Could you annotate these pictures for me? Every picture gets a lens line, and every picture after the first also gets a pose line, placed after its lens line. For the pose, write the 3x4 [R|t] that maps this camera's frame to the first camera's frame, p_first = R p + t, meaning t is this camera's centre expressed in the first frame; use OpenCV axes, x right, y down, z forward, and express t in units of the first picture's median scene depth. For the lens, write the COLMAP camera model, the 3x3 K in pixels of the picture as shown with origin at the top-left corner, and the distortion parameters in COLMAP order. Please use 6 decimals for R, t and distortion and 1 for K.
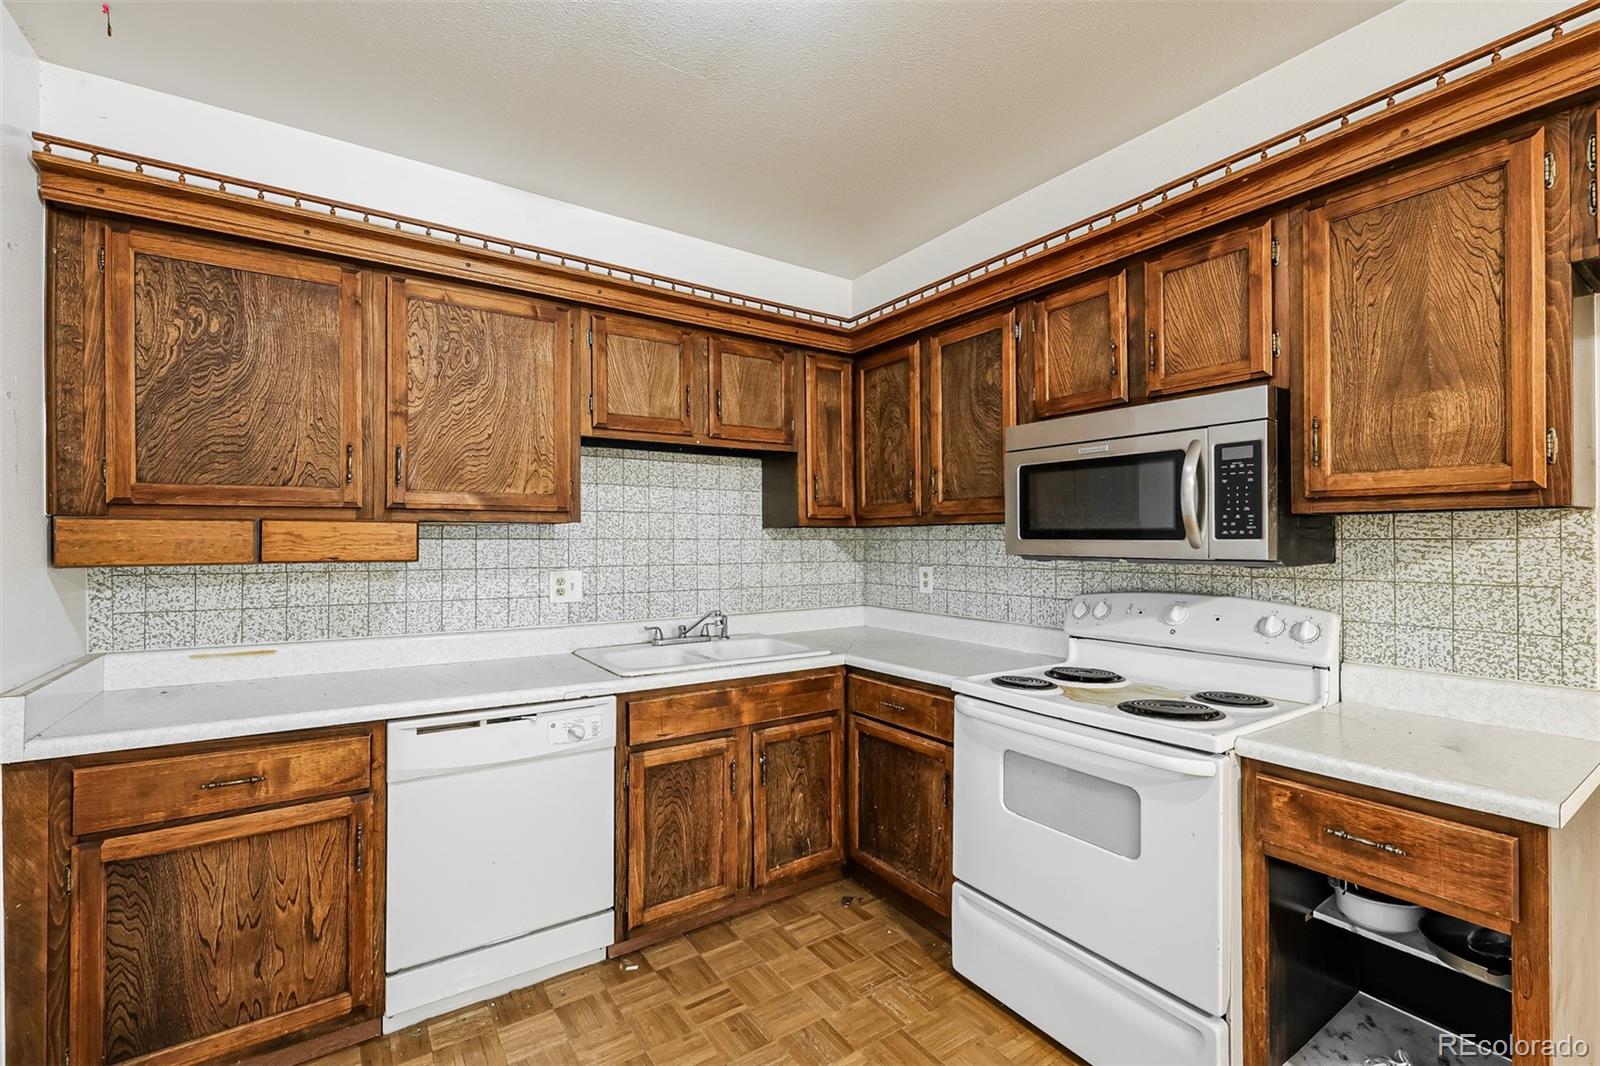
lens RADIAL K [[688.2, 0, 799.4], [0, 688.2, 523.9], [0, 0, 1]] dist [-0.002690, -0.000323]
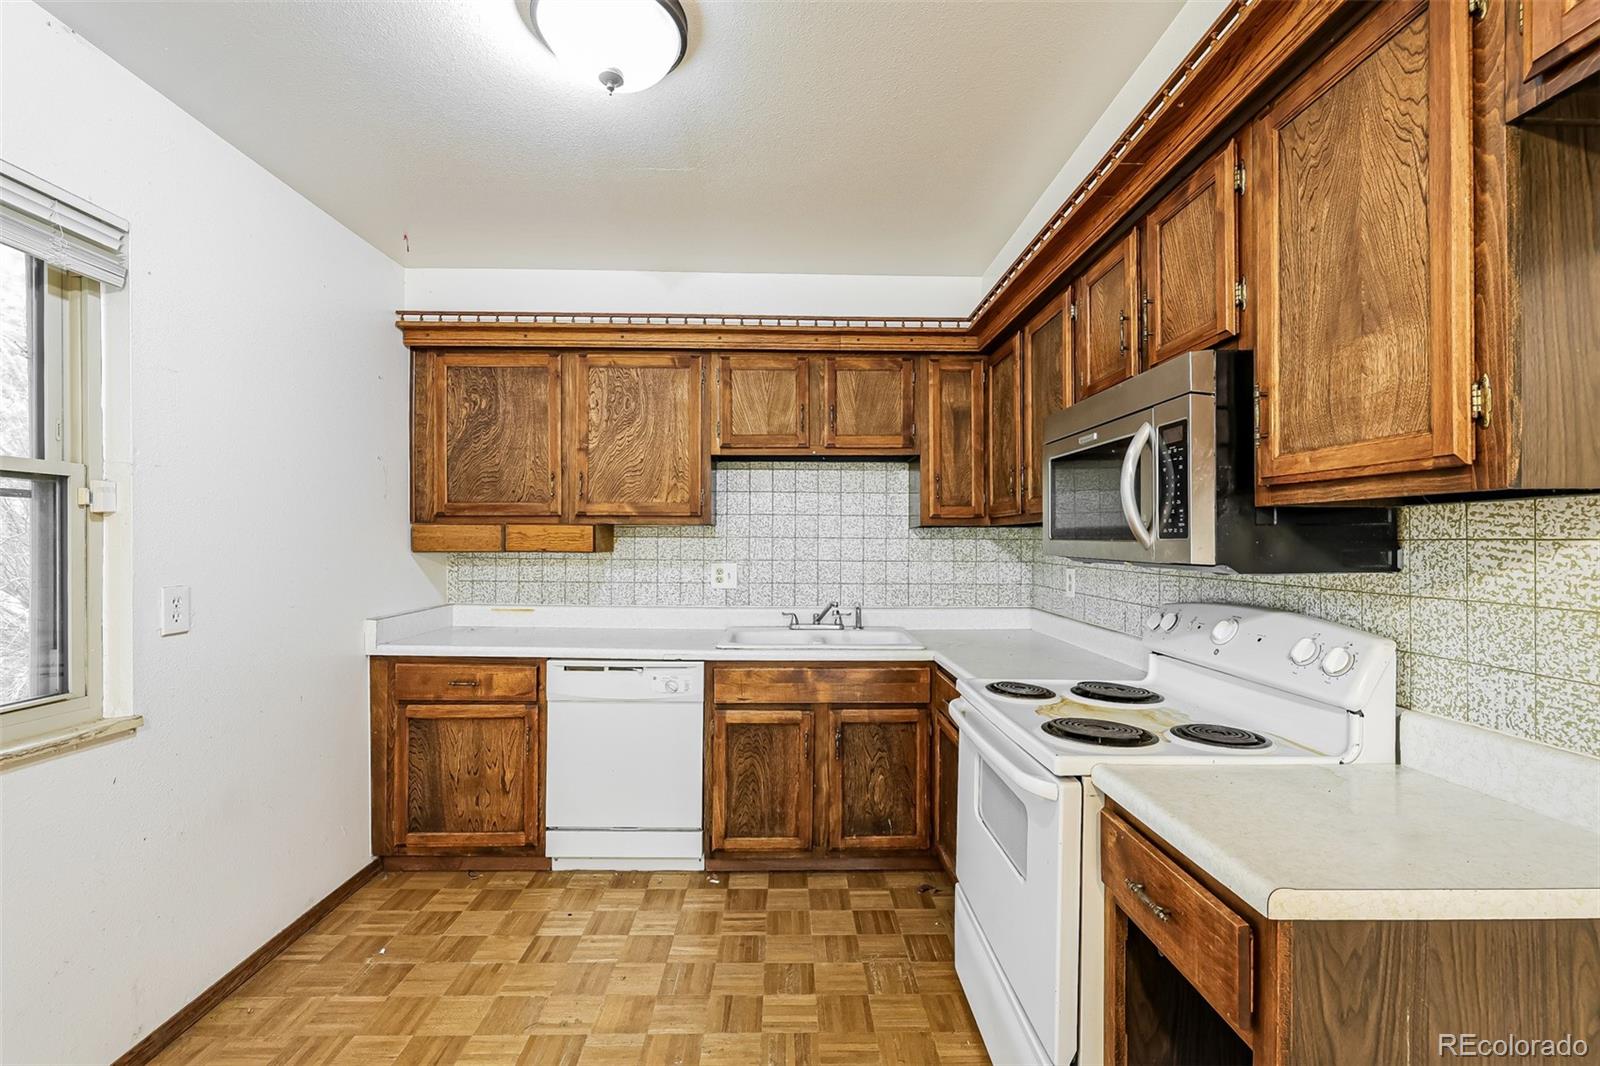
lens RADIAL K [[688.2, 0, 799.4], [0, 688.2, 523.9], [0, 0, 1]] dist [-0.002690, -0.000323]
pose [[0.838216, -0.007878, -0.545282, 0.634141], [0.007744, 0.999967, -0.002543, 0.002740], [0.545283, -0.002091, 0.838249, 0.046184]]
